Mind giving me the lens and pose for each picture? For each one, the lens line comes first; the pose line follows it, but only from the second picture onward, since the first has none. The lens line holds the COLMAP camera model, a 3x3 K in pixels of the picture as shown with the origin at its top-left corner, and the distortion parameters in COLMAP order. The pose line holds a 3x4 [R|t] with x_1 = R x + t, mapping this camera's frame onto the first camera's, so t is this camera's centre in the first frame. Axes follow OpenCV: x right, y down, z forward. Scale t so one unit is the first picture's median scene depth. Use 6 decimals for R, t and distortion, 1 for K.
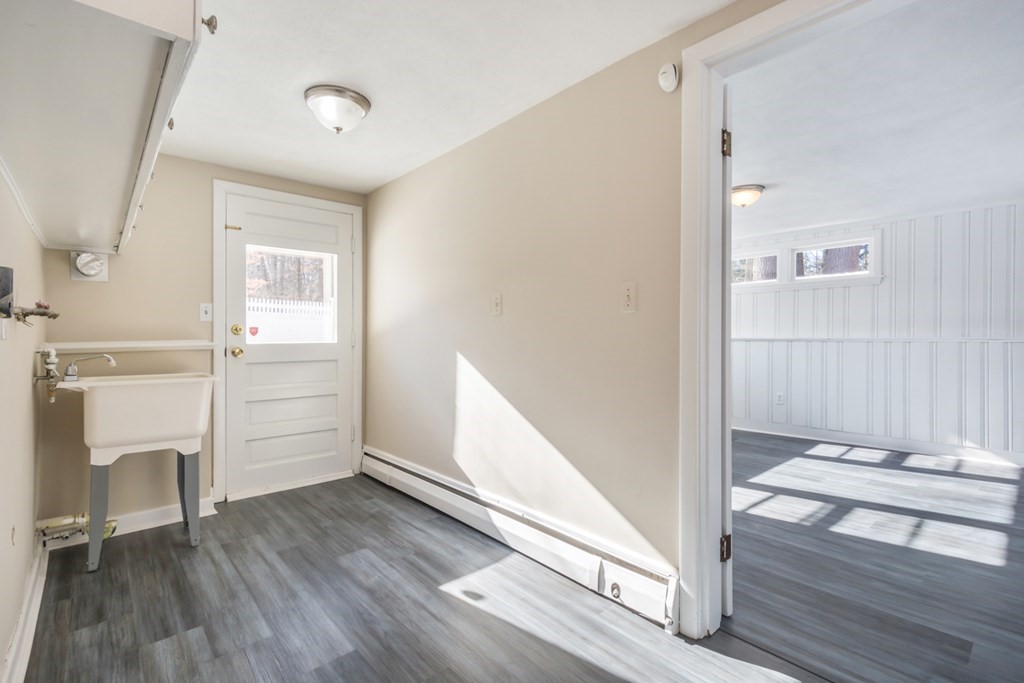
lens RADIAL K [[464.2, 0, 517.8], [0, 464.2, 338.1], [0, 0, 1]] dist [-0.001250, -0.000525]
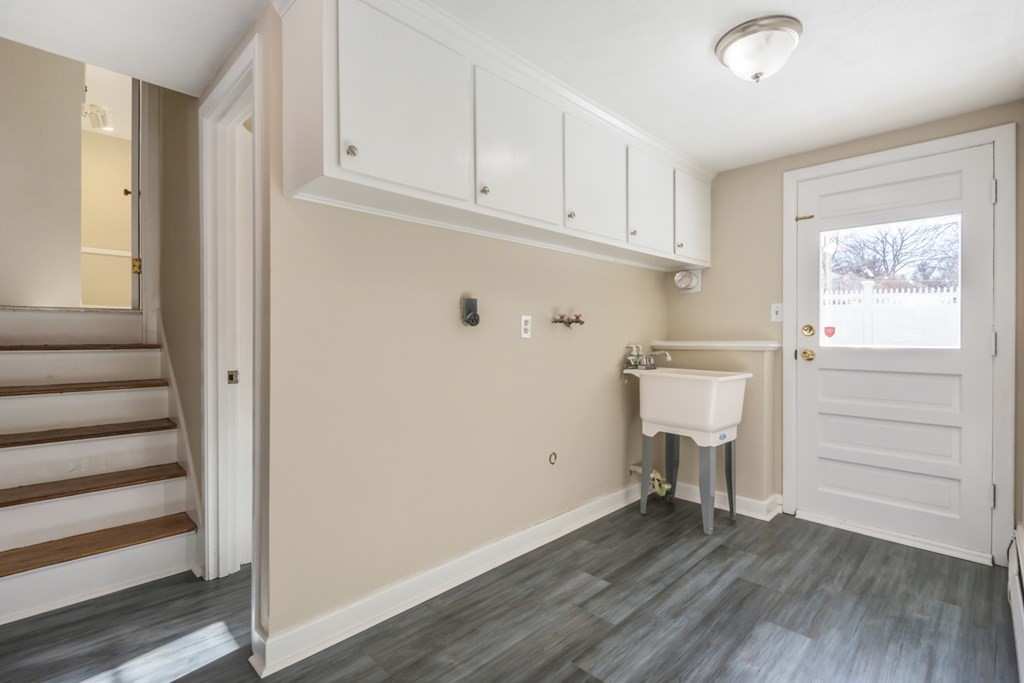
lens RADIAL K [[464.2, 0, 508.6], [0, 464.2, 336.3], [0, 0, 1]] dist [-0.001250, -0.000525]
pose [[0.040471, -0.000771, -0.999180, 0.326349], [-0.008894, 0.999960, -0.001132, -0.000046], [0.999141, 0.008933, 0.040462, 0.469049]]
